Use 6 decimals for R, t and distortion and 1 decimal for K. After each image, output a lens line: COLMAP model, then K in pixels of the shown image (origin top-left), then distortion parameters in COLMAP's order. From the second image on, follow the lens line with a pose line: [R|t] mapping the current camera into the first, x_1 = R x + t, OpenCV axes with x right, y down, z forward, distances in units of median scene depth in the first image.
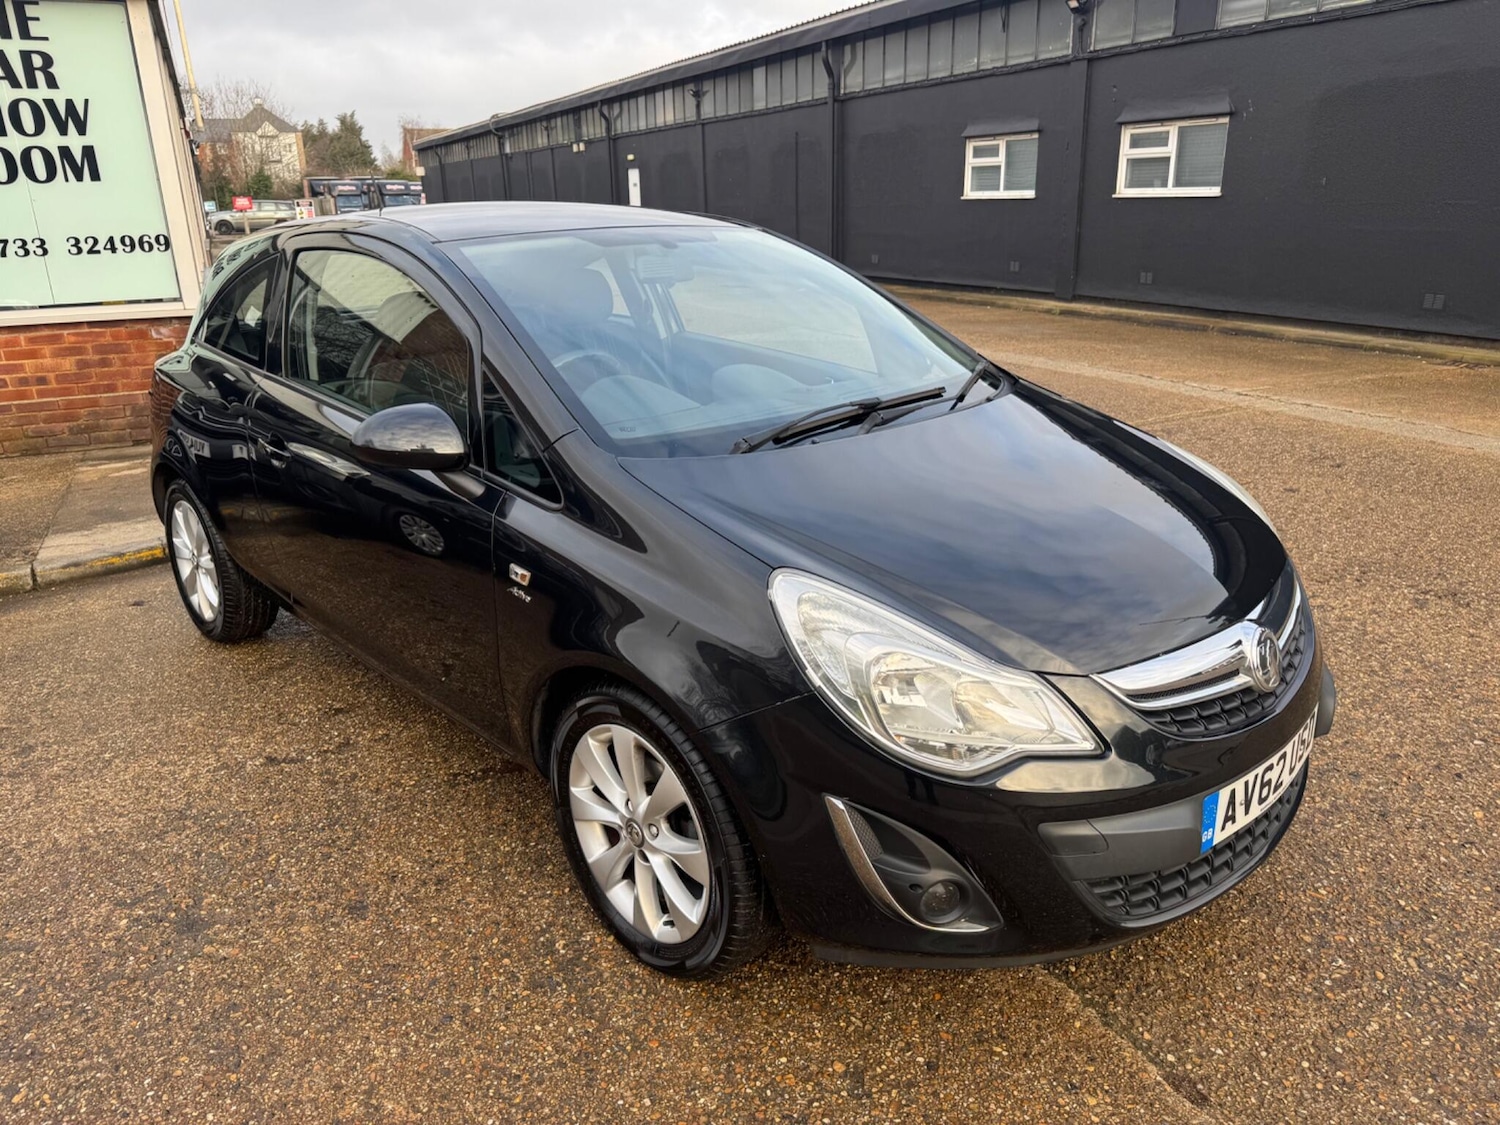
lens RADIAL K [[1056.2, 0, 750.9], [0, 1056.2, 558.6], [0, 0, 1]] dist [0.021520, -0.026703]
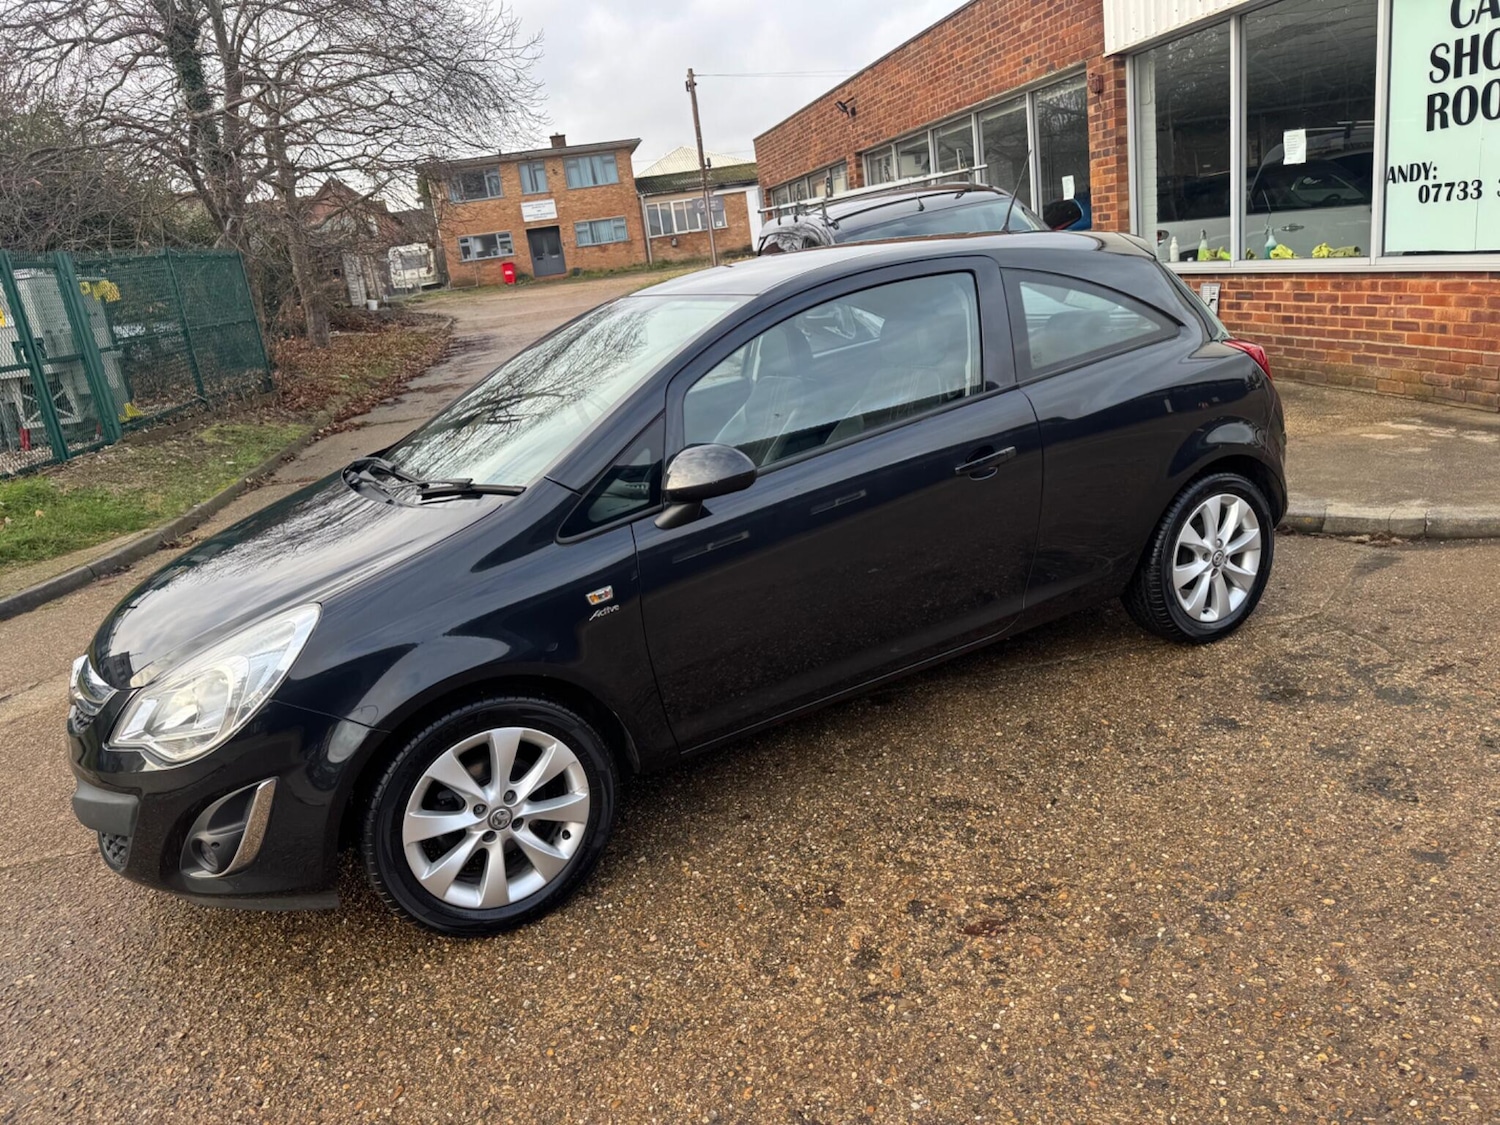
lens RADIAL K [[1056.2, 0, 755.3], [0, 1056.2, 558.9], [0, 0, 1]] dist [0.021520, -0.026703]
pose [[-0.245960, 0.325071, -0.913144, 0.471137], [-0.180715, 0.910187, 0.372695, -0.236852], [0.952284, 0.256687, -0.165124, 0.646976]]
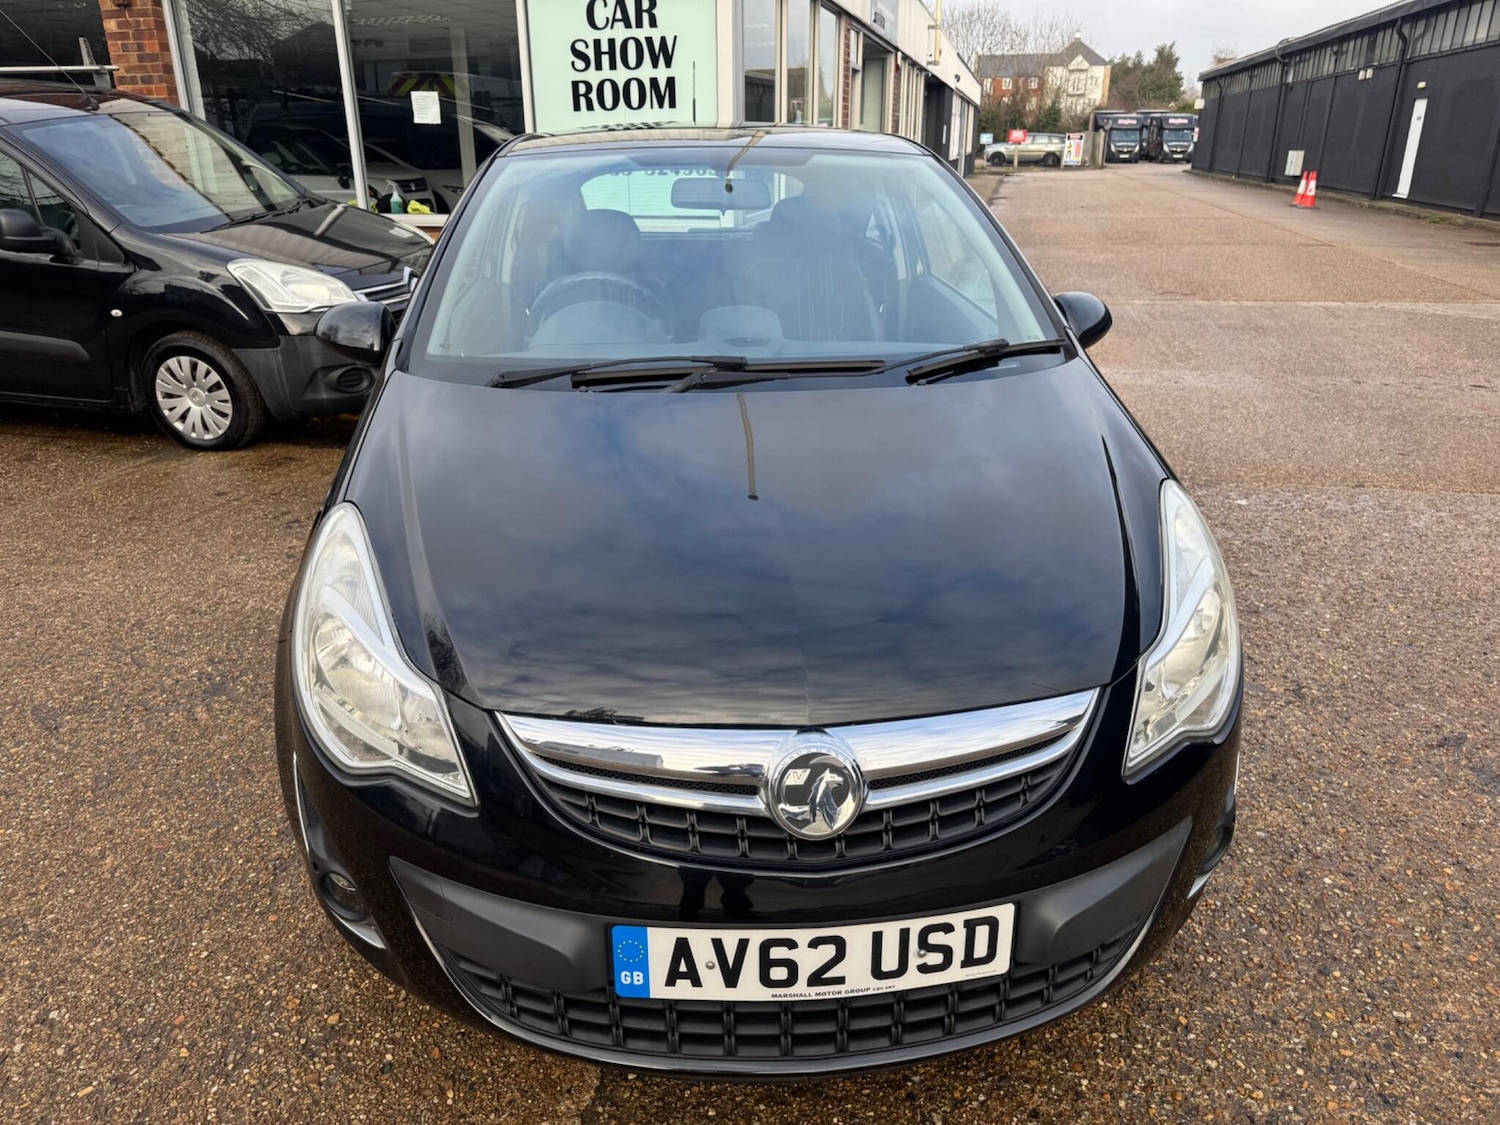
lens RADIAL K [[1056.2, 0, 739.2], [0, 1056.2, 553.6], [0, 0, 1]] dist [0.021520, -0.026703]
pose [[0.772296, 0.245553, -0.585886, 0.251617], [-0.215923, 0.968830, 0.121429, -0.039743], [0.597441, 0.032727, 0.801244, 0.129689]]
